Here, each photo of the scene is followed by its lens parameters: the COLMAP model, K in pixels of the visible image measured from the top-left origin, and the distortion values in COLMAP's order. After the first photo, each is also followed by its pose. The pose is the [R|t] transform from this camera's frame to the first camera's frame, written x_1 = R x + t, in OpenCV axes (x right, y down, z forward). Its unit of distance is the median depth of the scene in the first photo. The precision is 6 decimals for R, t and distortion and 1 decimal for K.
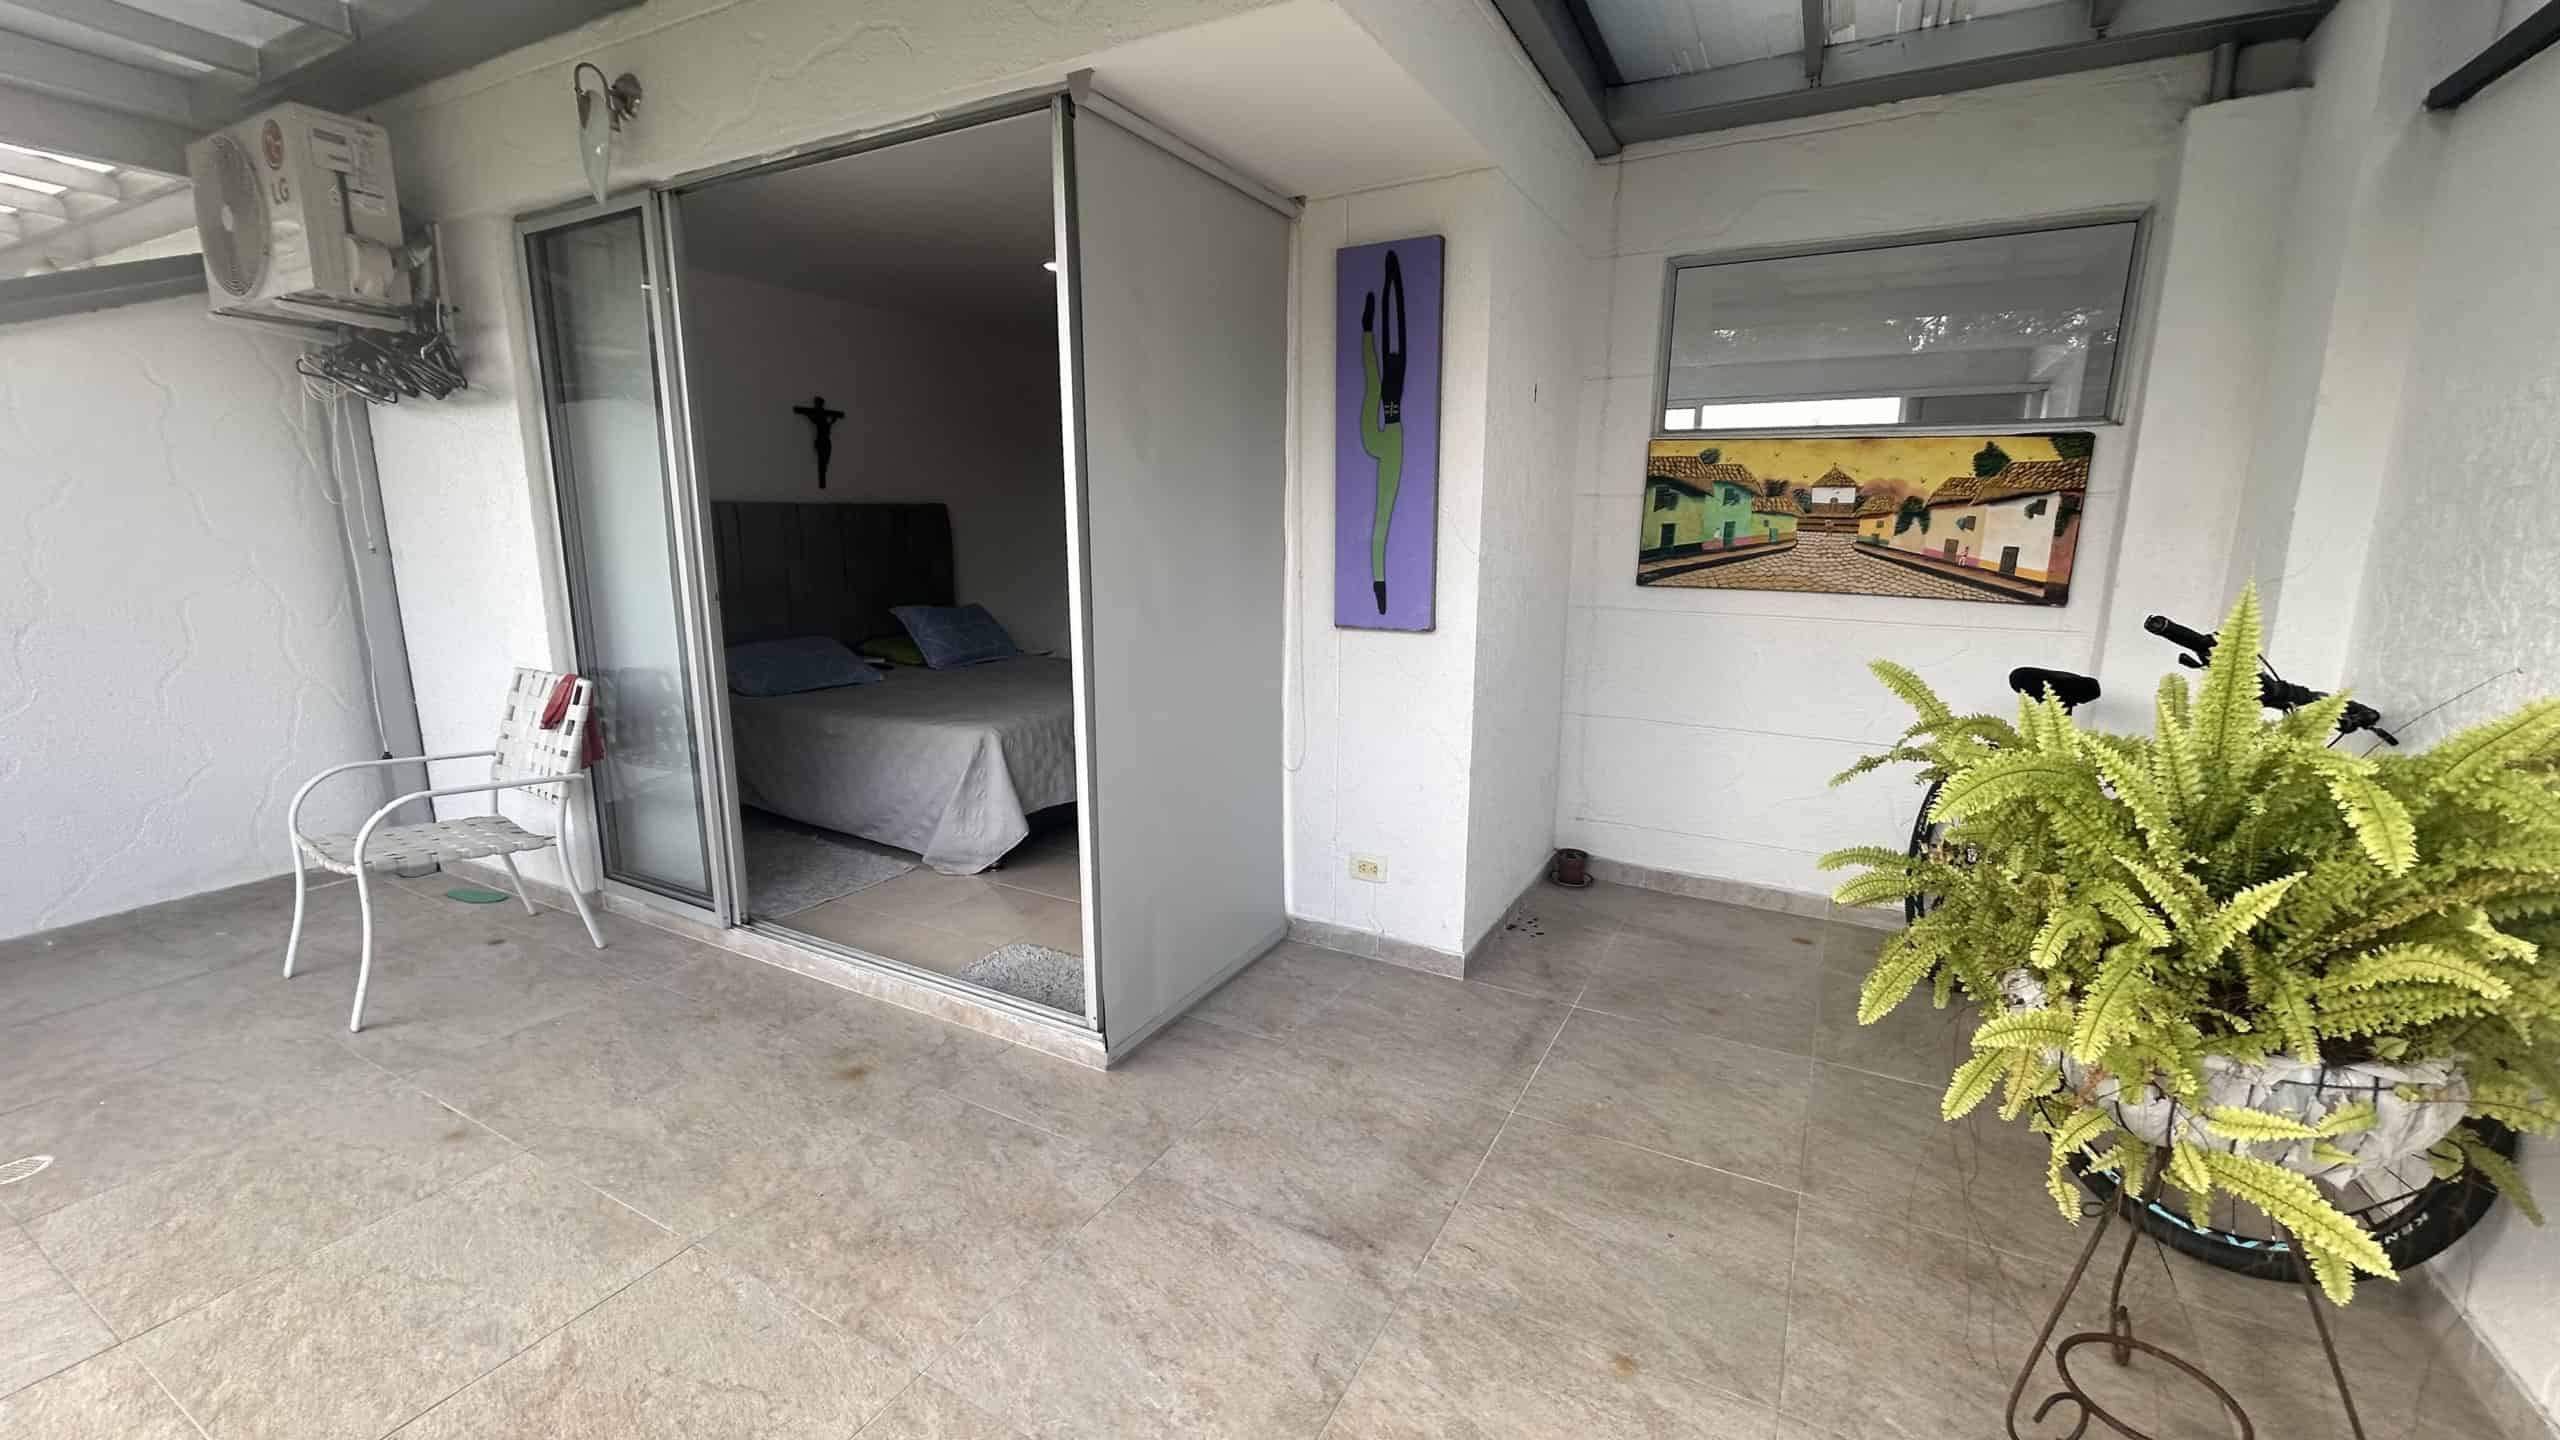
lens RADIAL K [[1037.2, 0, 1280.0], [0, 1037.2, 720.0], [0, 0, 1]] dist [-0.001581, 0.000618]
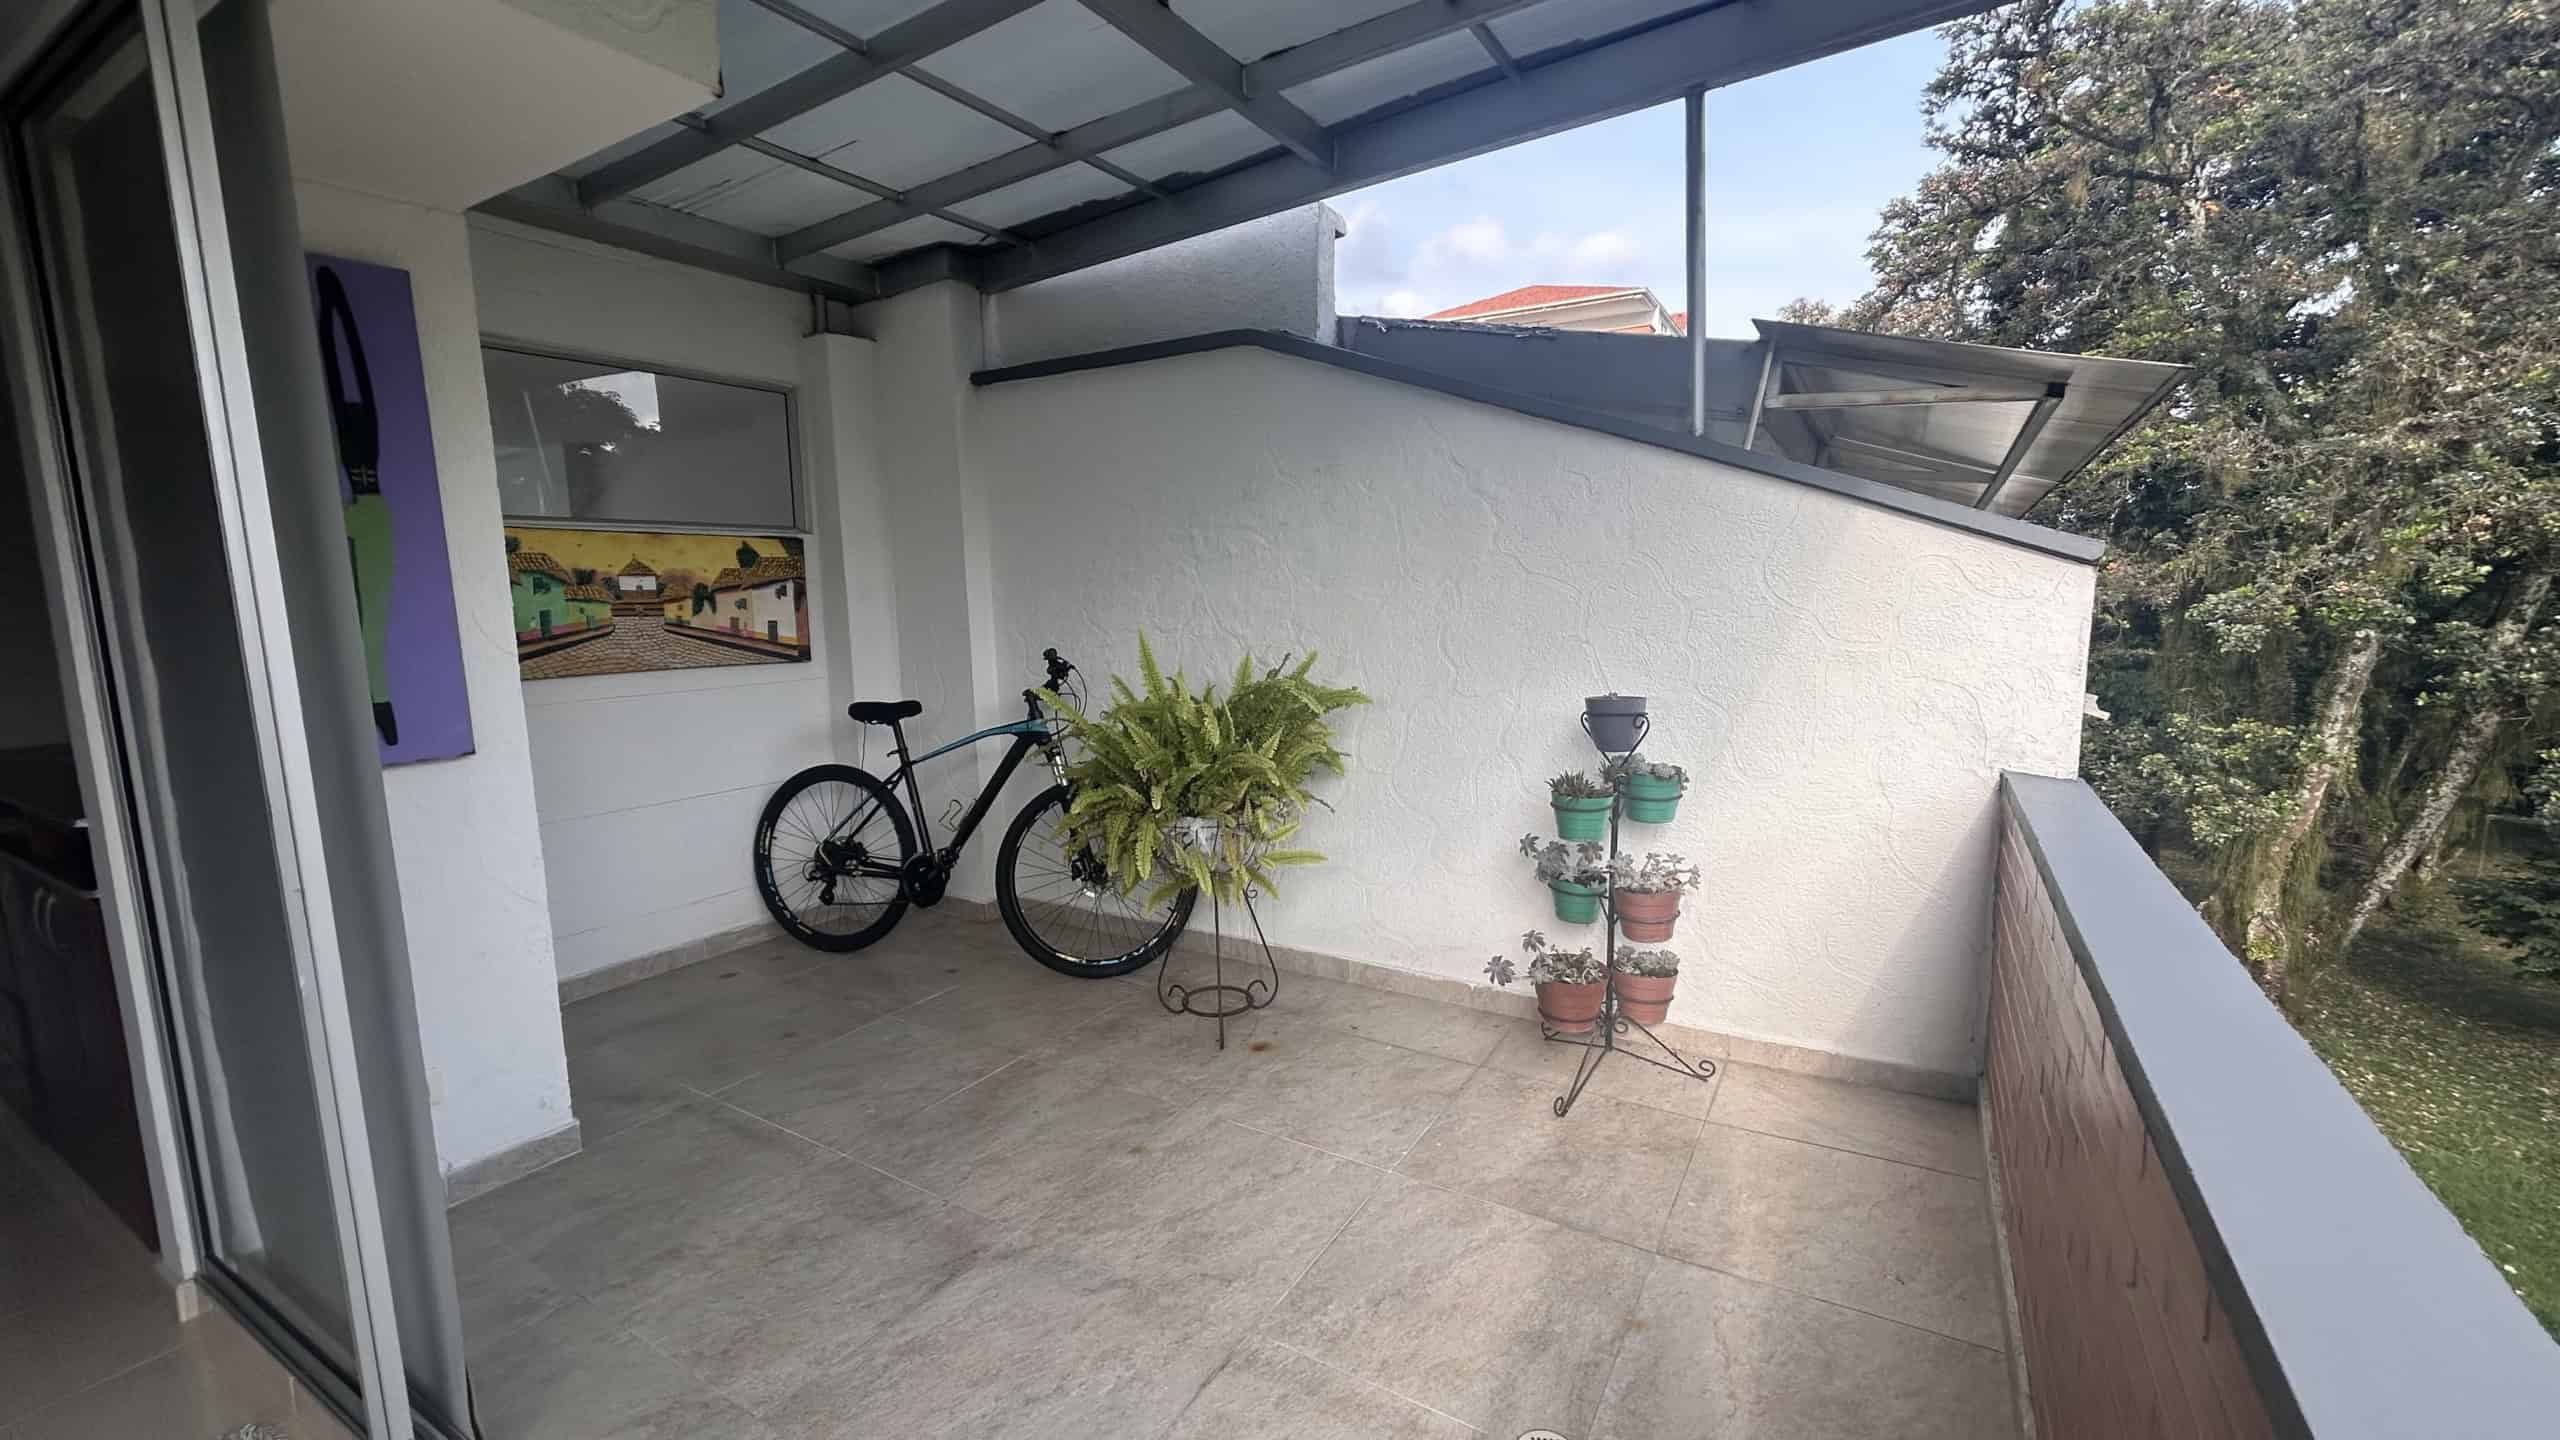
lens RADIAL K [[1037.2, 0, 1280.0], [0, 1037.2, 720.0], [0, 0, 1]] dist [-0.001581, 0.000618]
pose [[0.037552, -0.139022, 0.989577, -0.587510], [0.215449, 0.968112, 0.127831, -0.074495], [-0.975793, 0.208403, 0.066306, 0.311507]]
